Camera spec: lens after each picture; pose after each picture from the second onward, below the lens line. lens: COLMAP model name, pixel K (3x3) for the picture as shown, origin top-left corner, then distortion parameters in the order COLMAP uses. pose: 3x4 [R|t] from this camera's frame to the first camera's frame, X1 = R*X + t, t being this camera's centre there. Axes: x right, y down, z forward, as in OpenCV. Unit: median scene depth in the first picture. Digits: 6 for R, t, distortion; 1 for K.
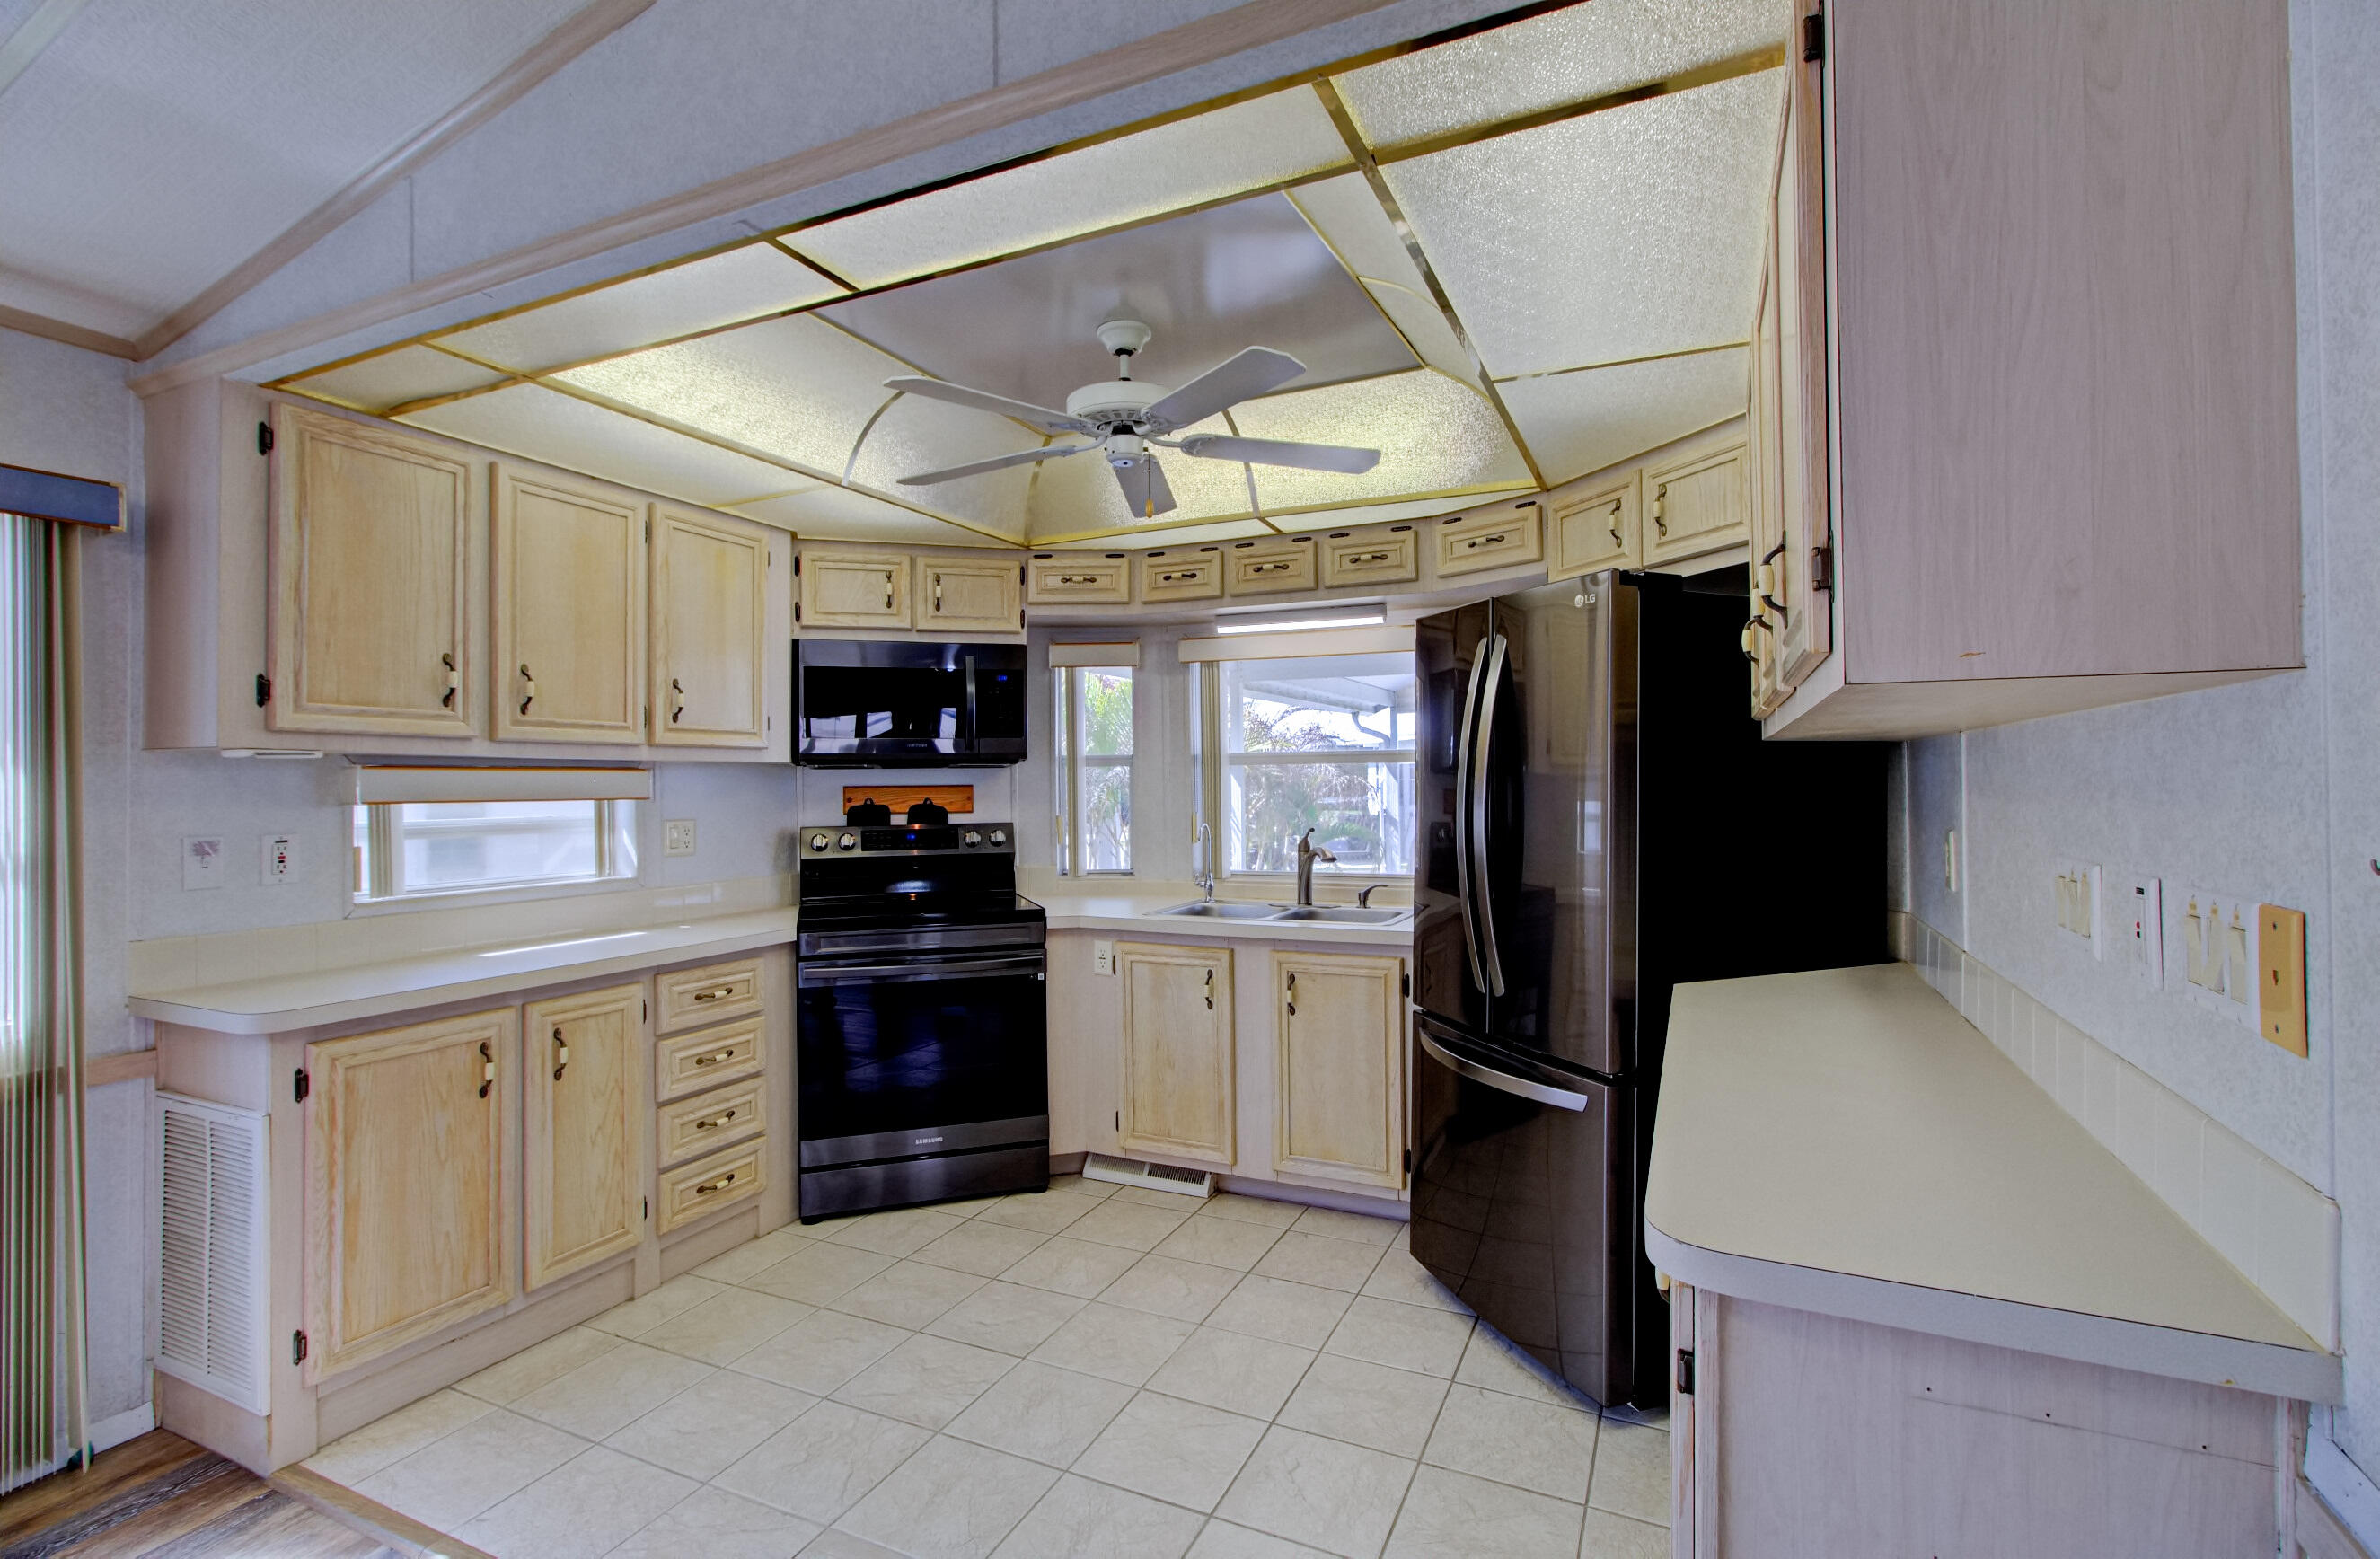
lens RADIAL K [[1084.6, 0, 1202.9], [0, 1084.6, 773.4], [0, 0, 1]] dist [-0.006025, 0.005036]
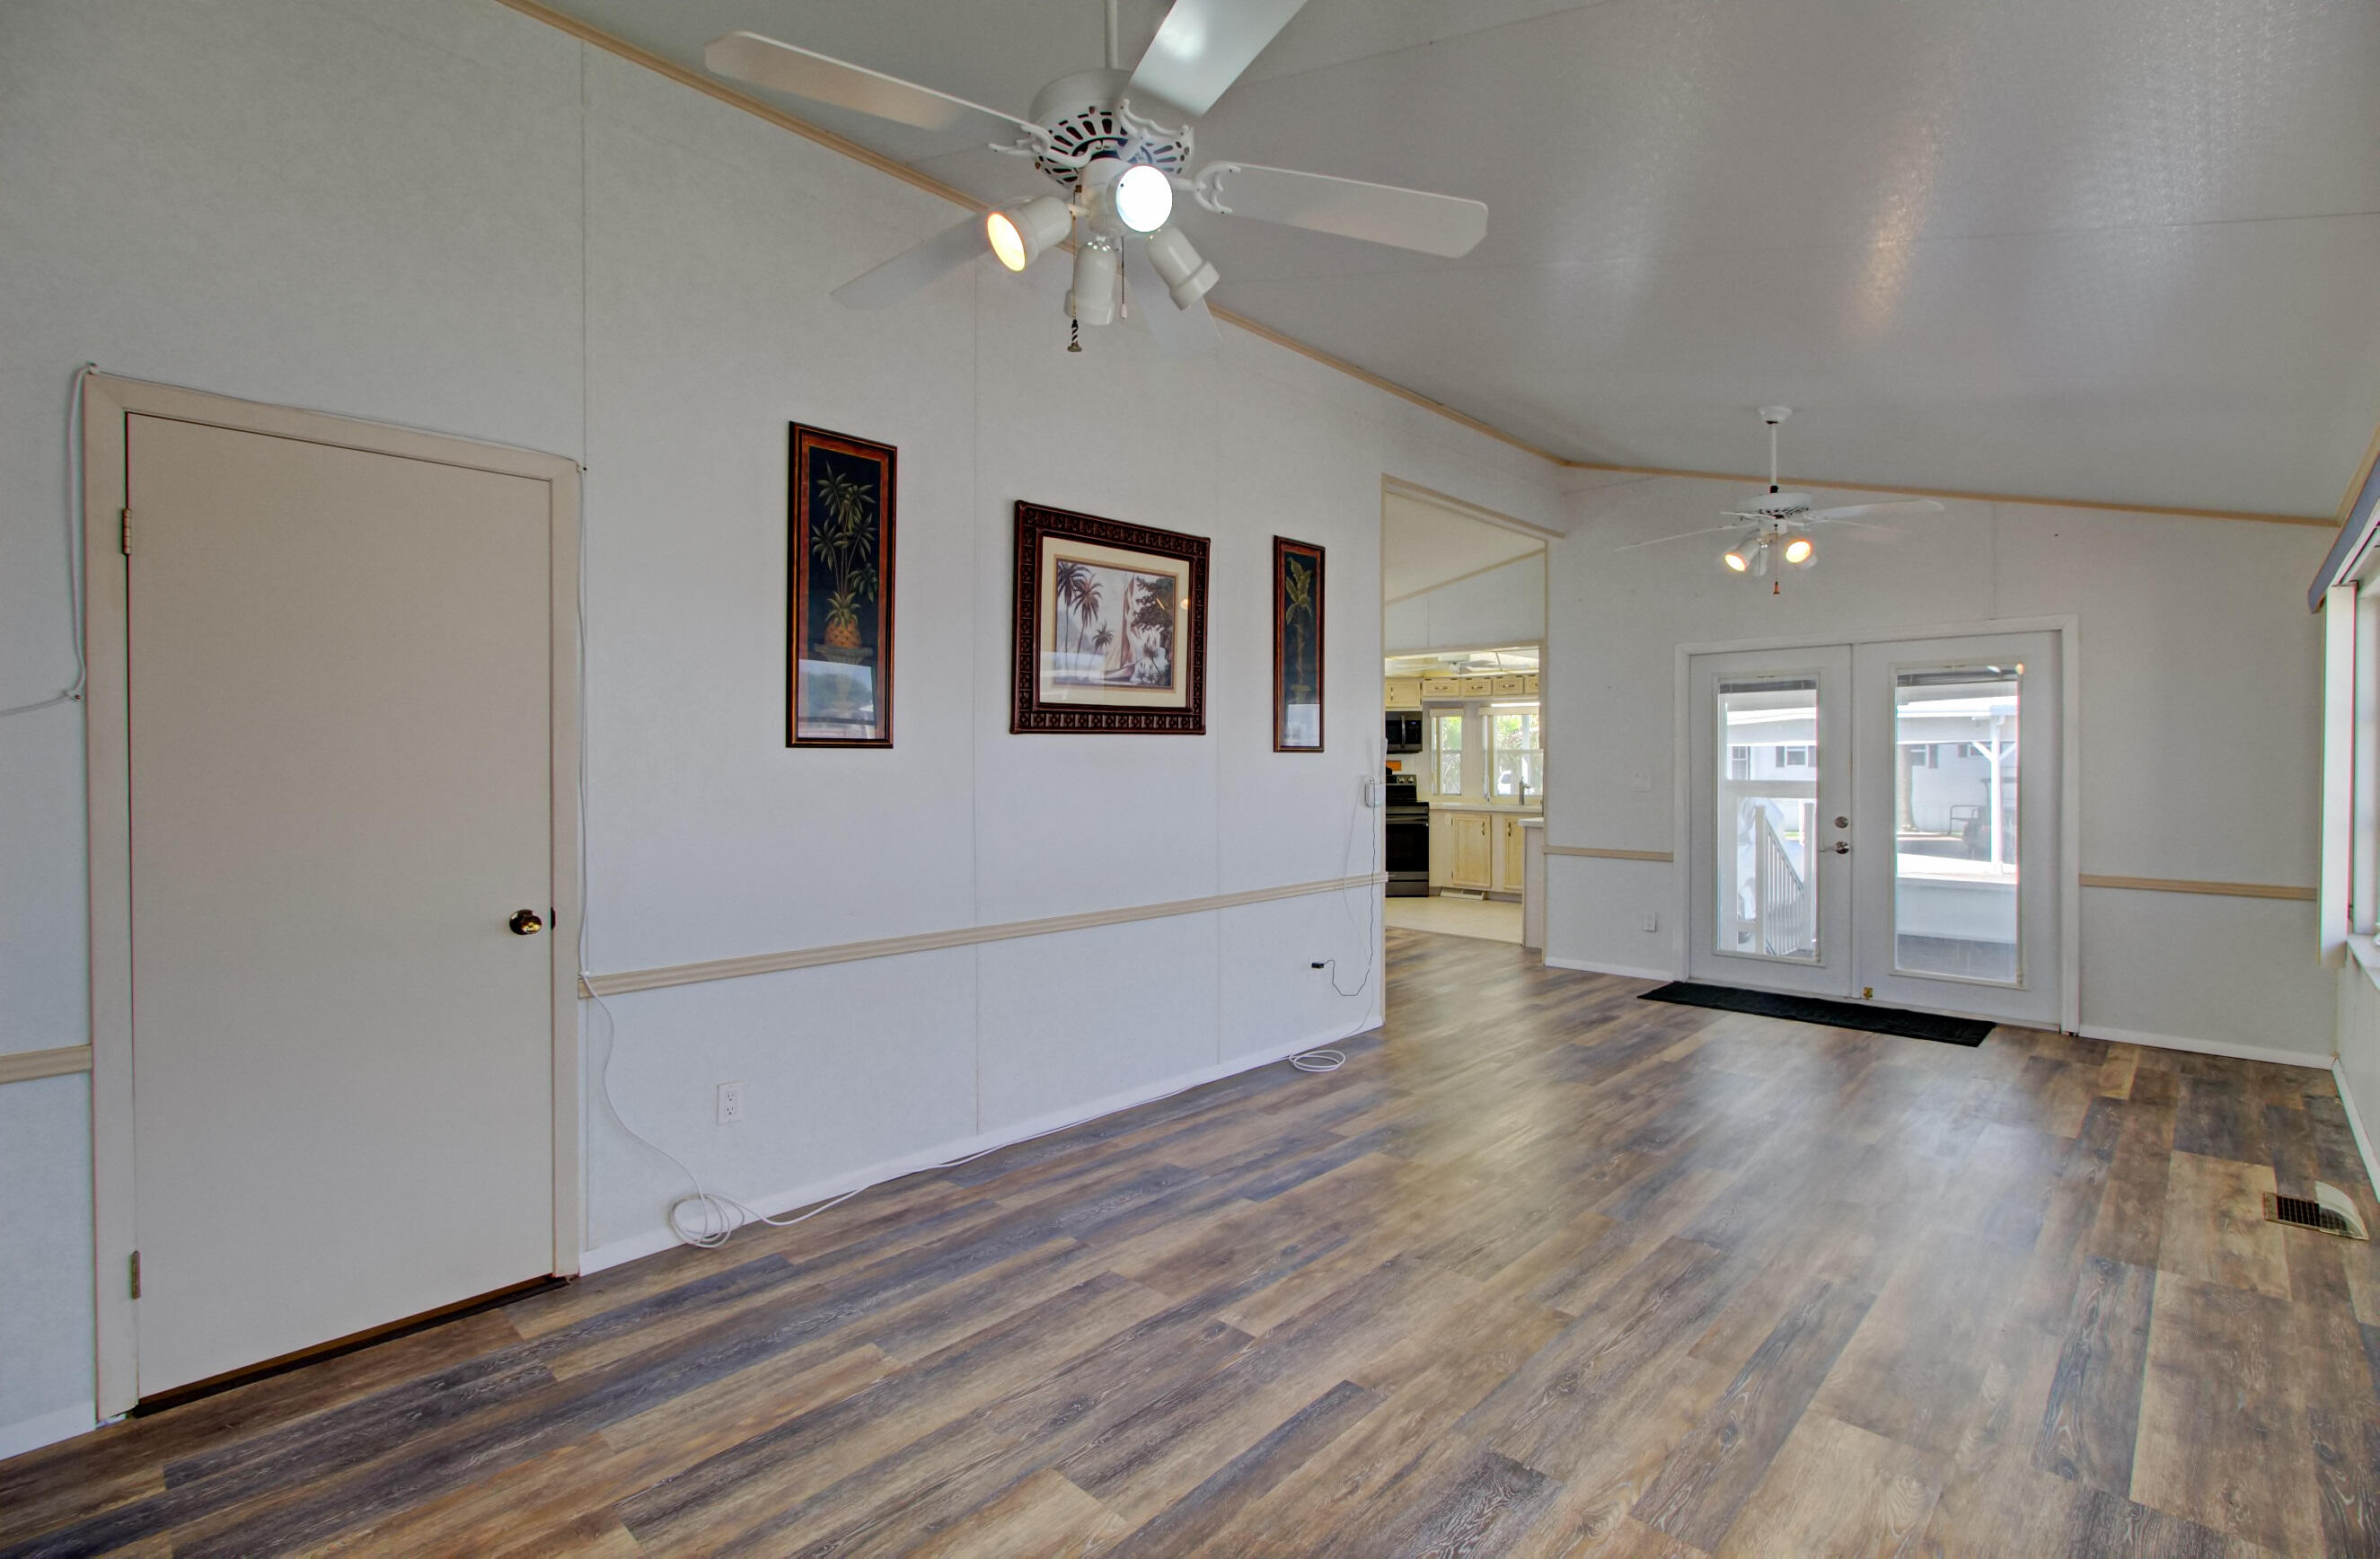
lens RADIAL K [[1084.6, 0, 1246.0], [0, 1084.6, 776.9], [0, 0, 1]] dist [-0.006025, 0.005036]
pose [[0.959893, 0.012108, -0.280107, 0.226569], [-0.007346, 0.999810, 0.018043, 0.006408], [0.280272, -0.015262, 0.959799, -2.197338]]
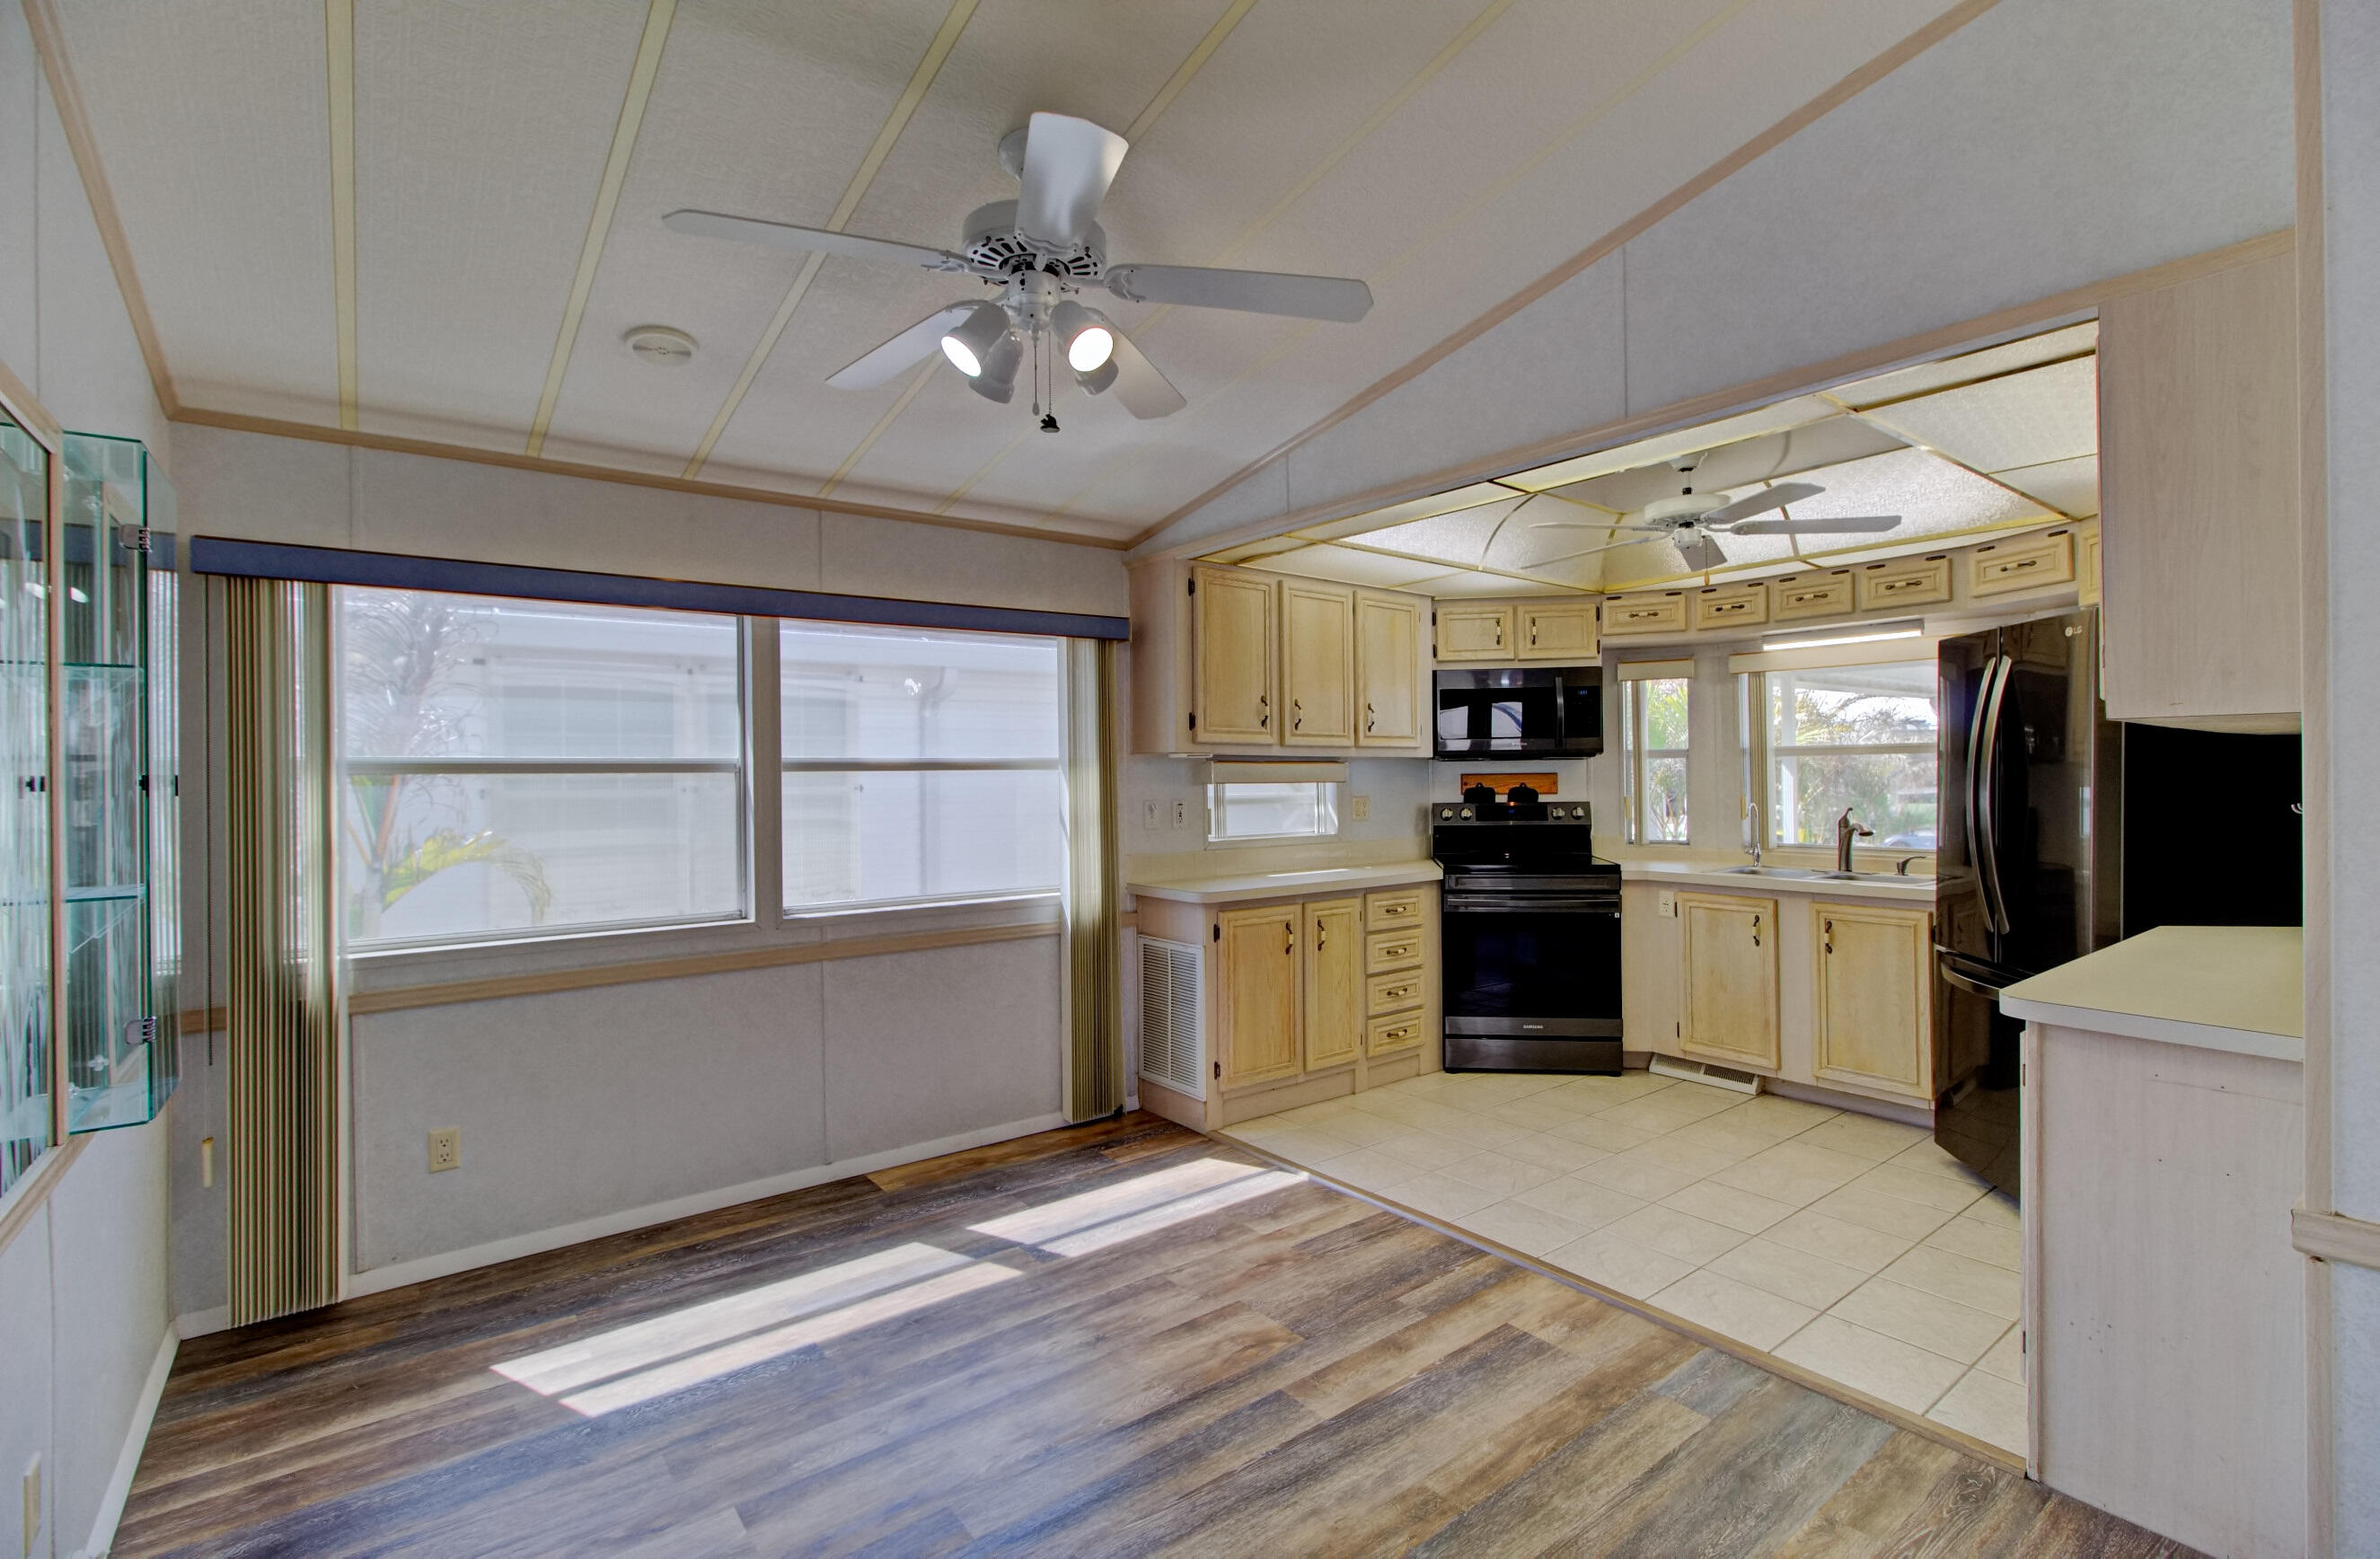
lens RADIAL K [[1084.6, 0, 1215.3], [0, 1084.6, 770.0], [0, 0, 1]] dist [-0.006025, 0.005036]
pose [[0.895116, -0.001669, -0.445829, 0.004513], [0.004596, 0.999974, 0.005484, -0.002498], [0.445809, -0.006958, 0.895101, -0.463065]]
